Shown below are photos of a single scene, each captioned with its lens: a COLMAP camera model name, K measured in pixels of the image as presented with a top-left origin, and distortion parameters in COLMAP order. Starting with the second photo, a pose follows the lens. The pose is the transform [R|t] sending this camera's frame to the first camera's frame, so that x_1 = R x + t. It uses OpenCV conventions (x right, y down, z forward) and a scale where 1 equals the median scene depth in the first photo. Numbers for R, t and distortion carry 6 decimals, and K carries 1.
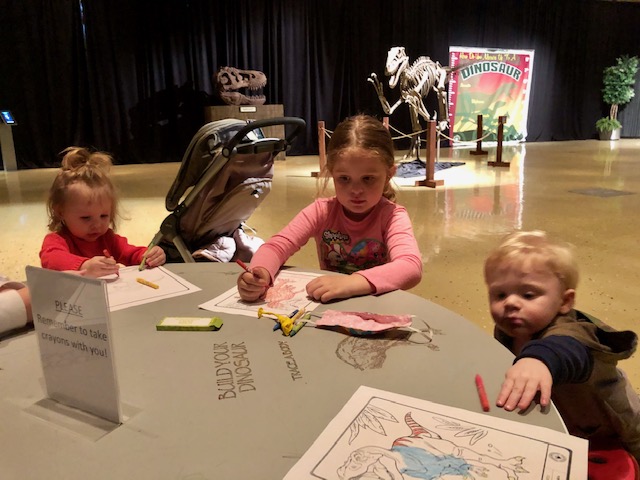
lens RADIAL K [[529.0, 0, 317.7], [0, 529.0, 242.1], [0, 0, 1]] dist [0.031825, -0.038292]
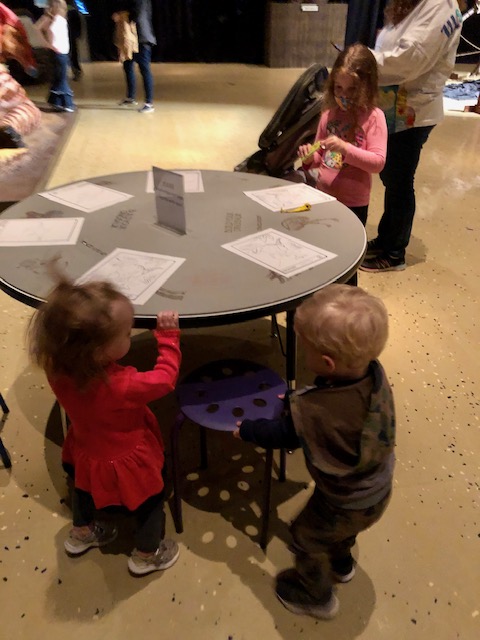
lens RADIAL K [[529.0, 0, 239.6], [0, 529.0, 316.4], [0, 0, 1]] dist [0.031825, -0.038292]
pose [[0.967493, 0.160282, -0.195622, 0.035622], [-0.095573, 0.947879, 0.303960, -0.006555], [0.234145, -0.275383, 0.932384, -0.115138]]
